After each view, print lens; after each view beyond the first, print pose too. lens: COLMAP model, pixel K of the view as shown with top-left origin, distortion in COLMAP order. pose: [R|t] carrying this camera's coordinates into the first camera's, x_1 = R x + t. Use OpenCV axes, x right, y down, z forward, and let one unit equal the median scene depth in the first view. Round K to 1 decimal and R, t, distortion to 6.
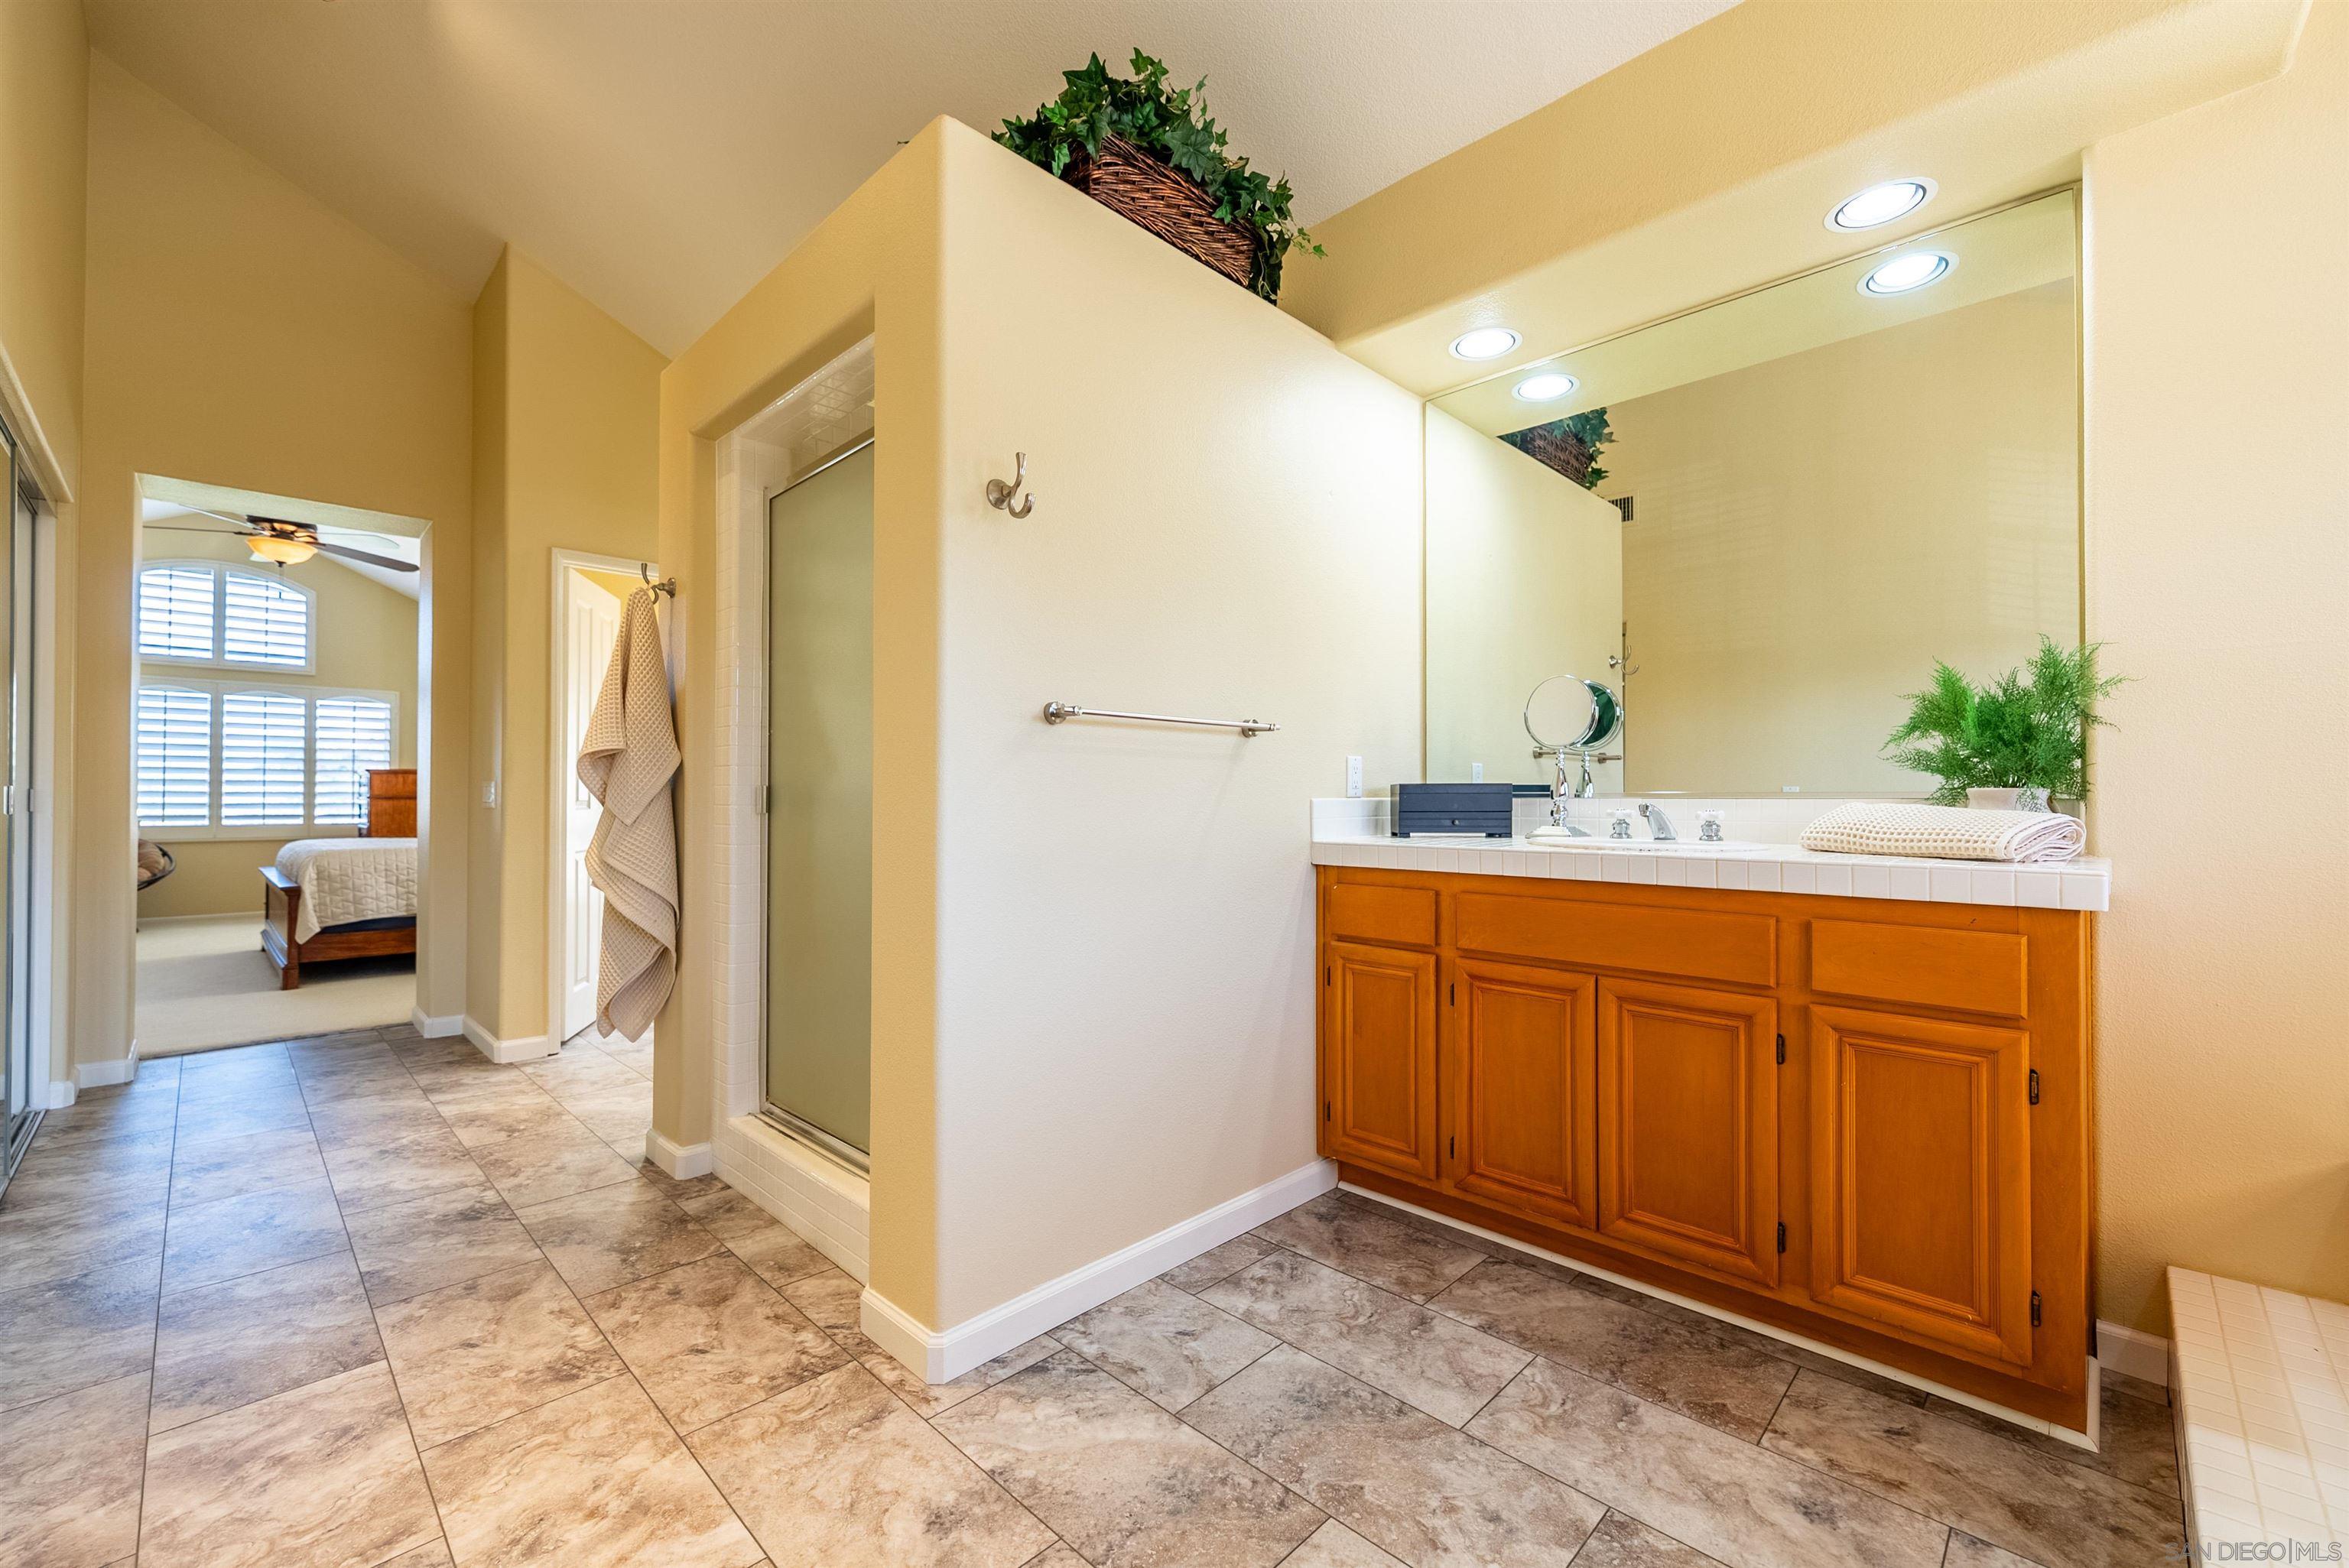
lens RADIAL K [[947.1, 0, 1180.9], [0, 947.1, 786.7], [0, 0, 1]] dist [0.001042, -0.000683]
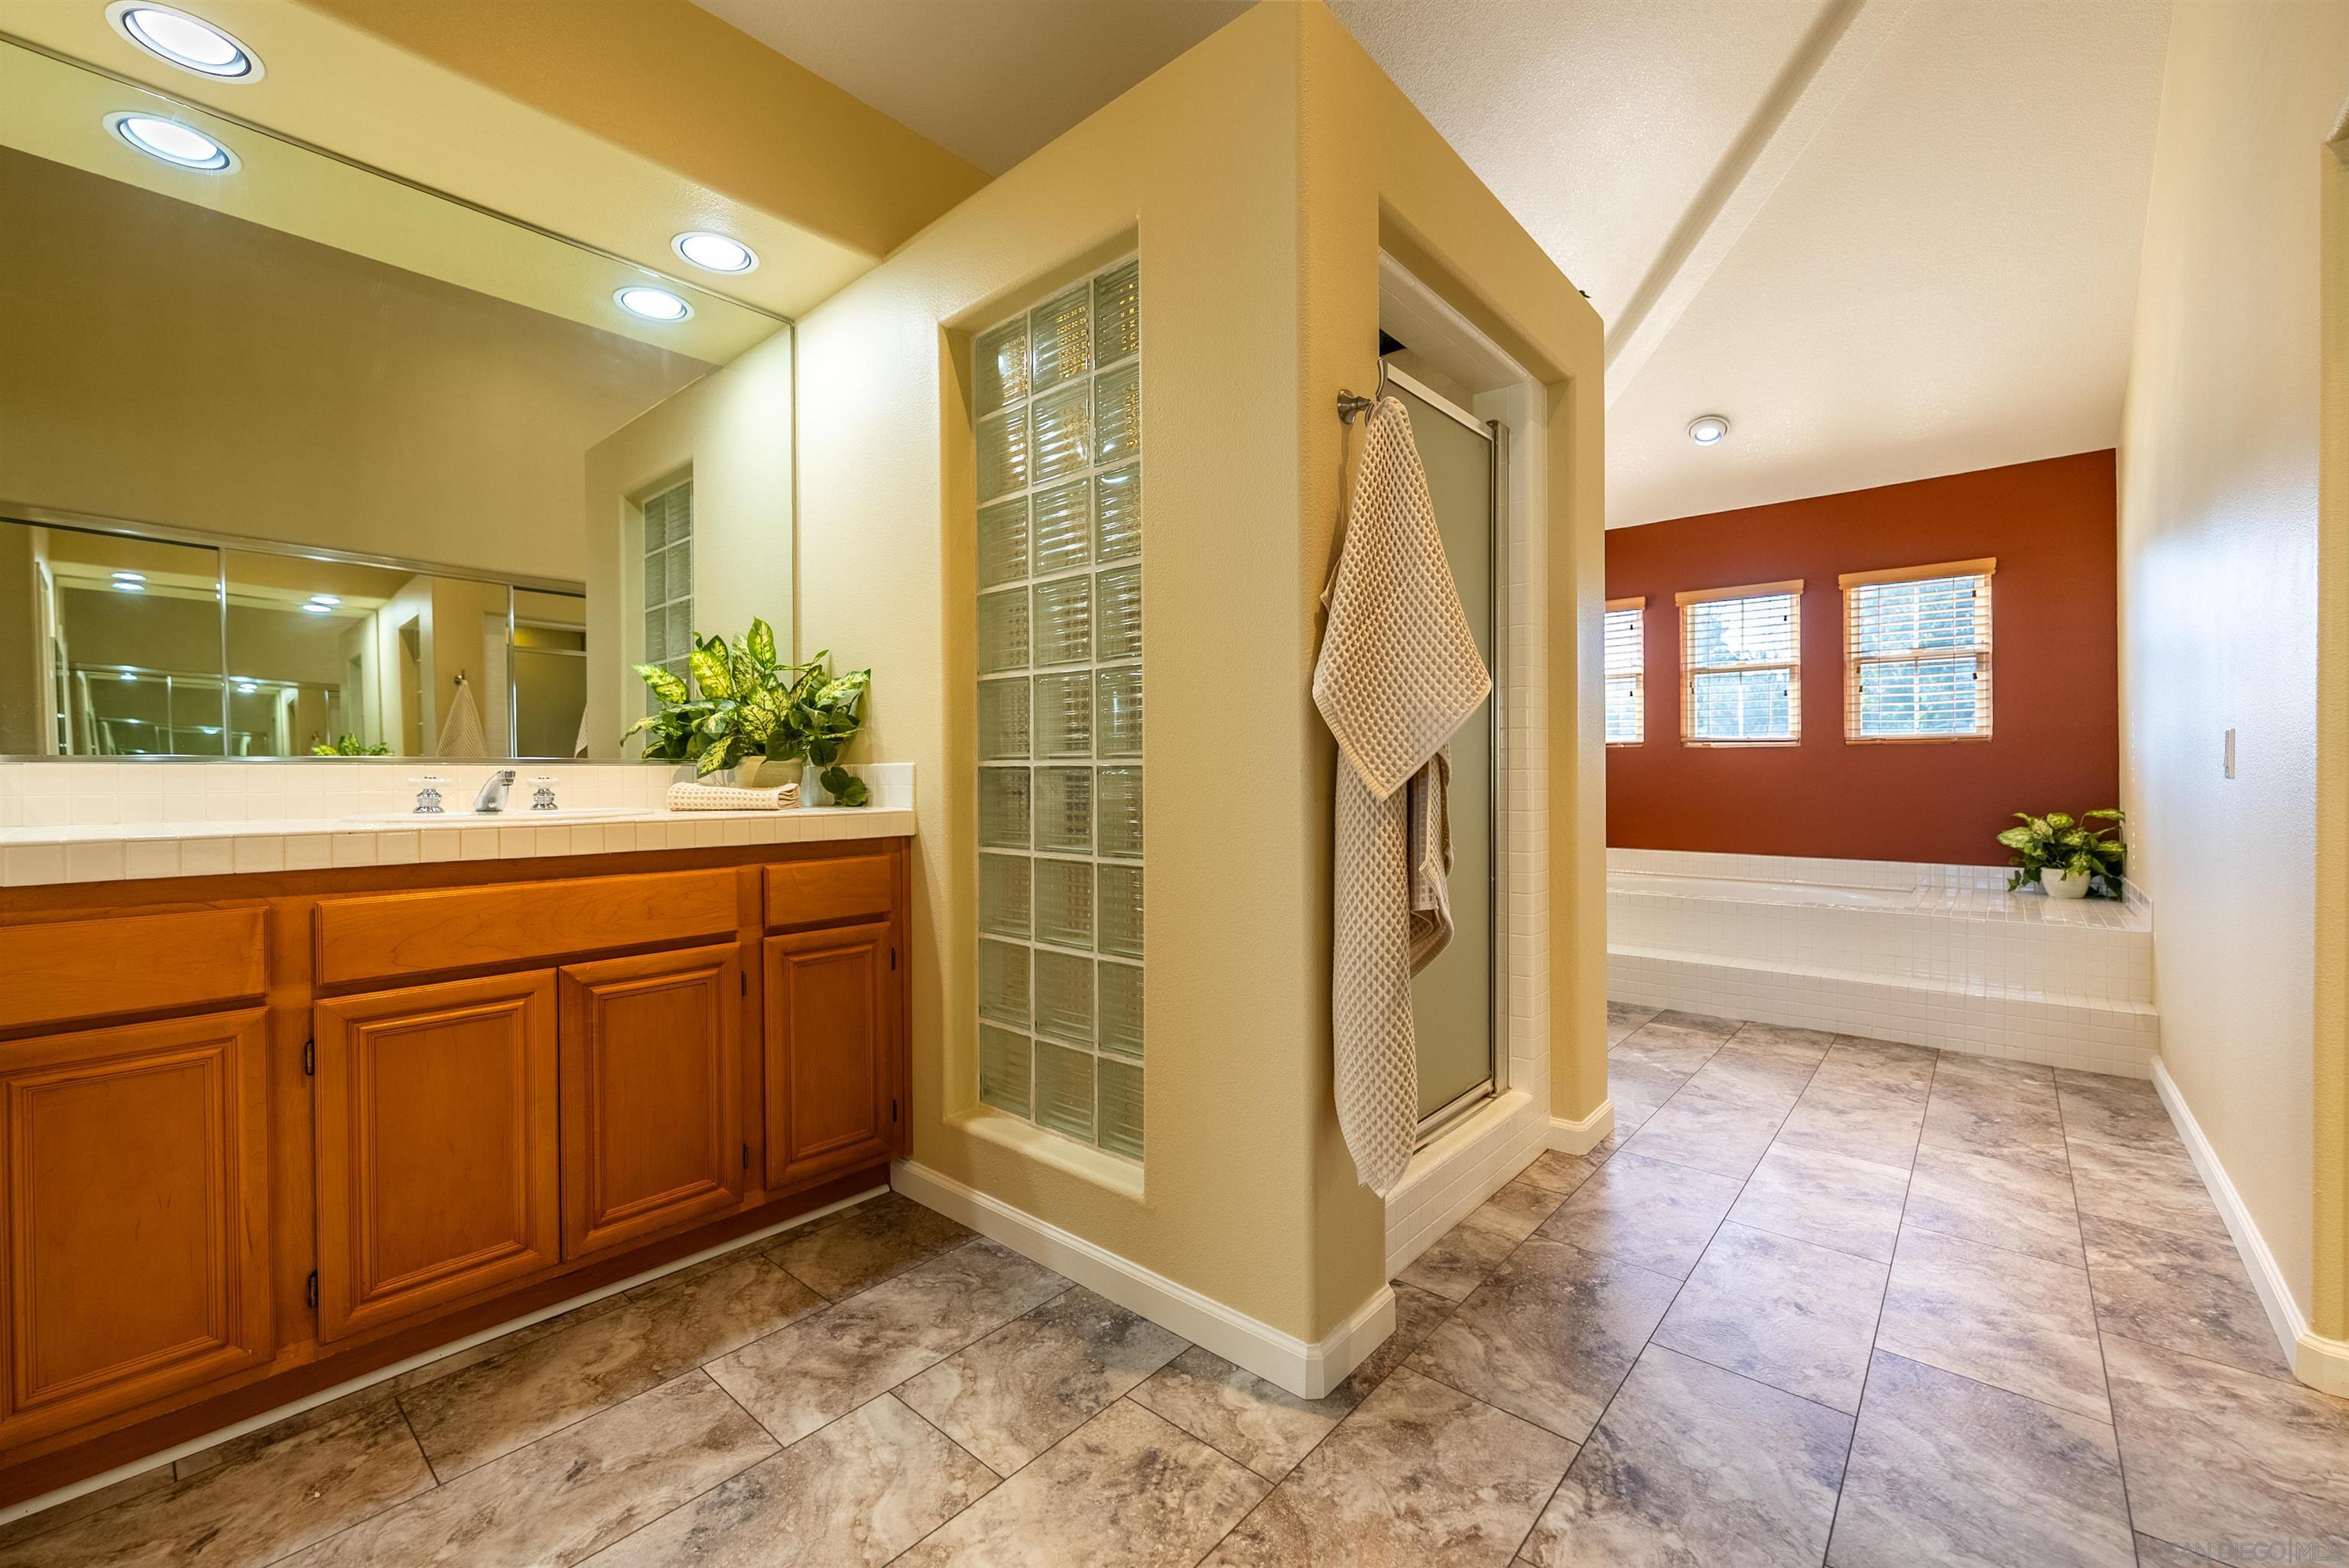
lens RADIAL K [[951.8, 0, 1175.3], [0, 951.8, 738.8], [0, 0, 1]] dist [0.020121, 0.000448]
pose [[-0.057757, 0.026139, 0.997988, -1.651627], [-0.012725, 0.999557, -0.026917, 0.017400], [-0.998250, -0.014254, -0.057399, 1.629295]]
